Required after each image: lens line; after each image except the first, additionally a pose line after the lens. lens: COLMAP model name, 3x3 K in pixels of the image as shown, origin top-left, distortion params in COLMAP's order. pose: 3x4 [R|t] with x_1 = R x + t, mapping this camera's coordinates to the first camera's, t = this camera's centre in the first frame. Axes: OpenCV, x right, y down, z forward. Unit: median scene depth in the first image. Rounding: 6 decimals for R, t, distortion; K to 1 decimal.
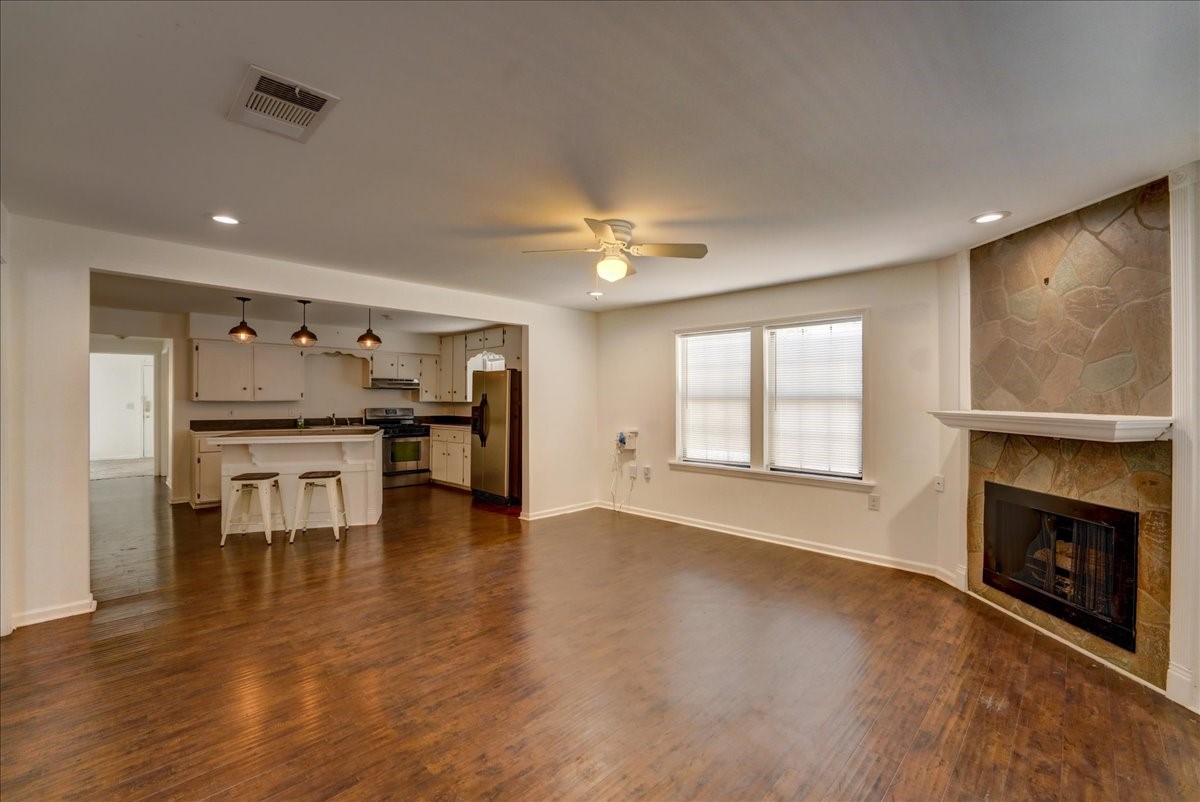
lens RADIAL K [[501.7, 0, 601.2], [0, 501.7, 398.3], [0, 0, 1]] dist [-0.023899, 0.001030]
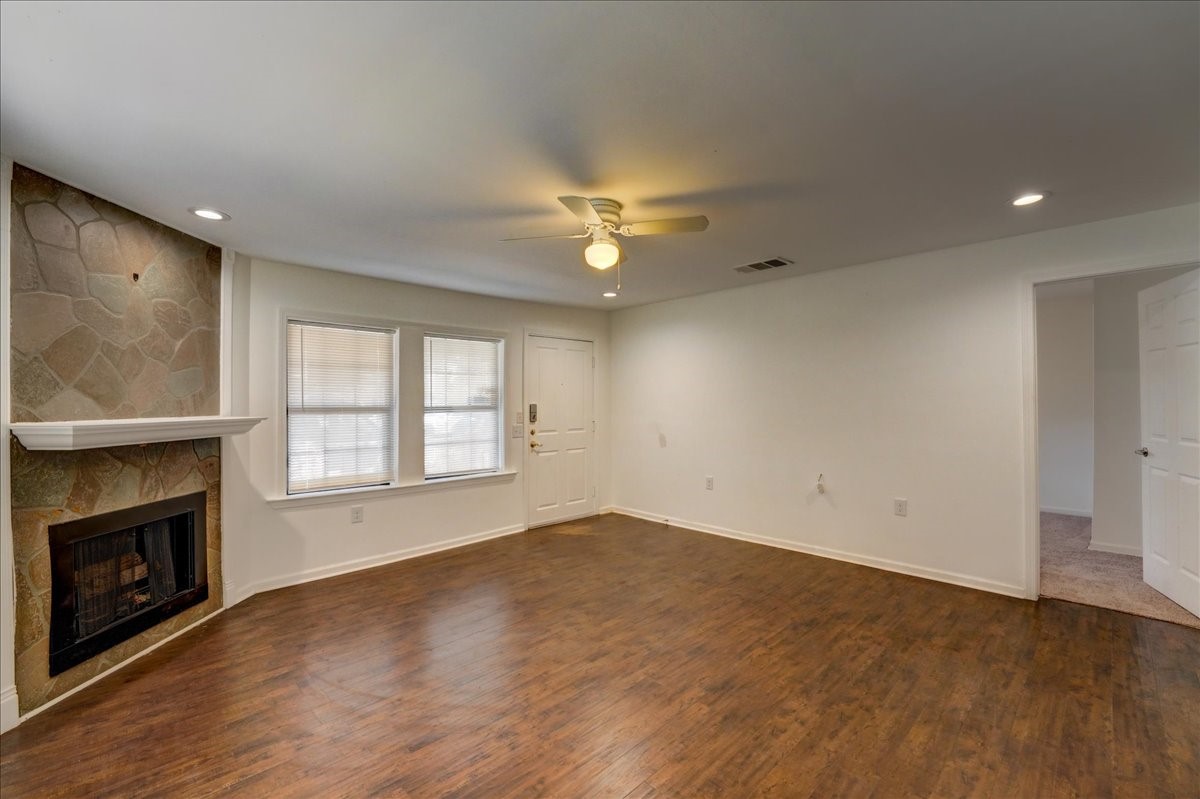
lens RADIAL K [[501.7, 0, 611.7], [0, 501.7, 399.8], [0, 0, 1]] dist [-0.023899, 0.001030]
pose [[-0.999970, 0.004994, 0.005990, 0.002887], [0.005005, 0.999986, 0.001751, -0.003241], [-0.005981, 0.001781, -0.999981, 1.755915]]
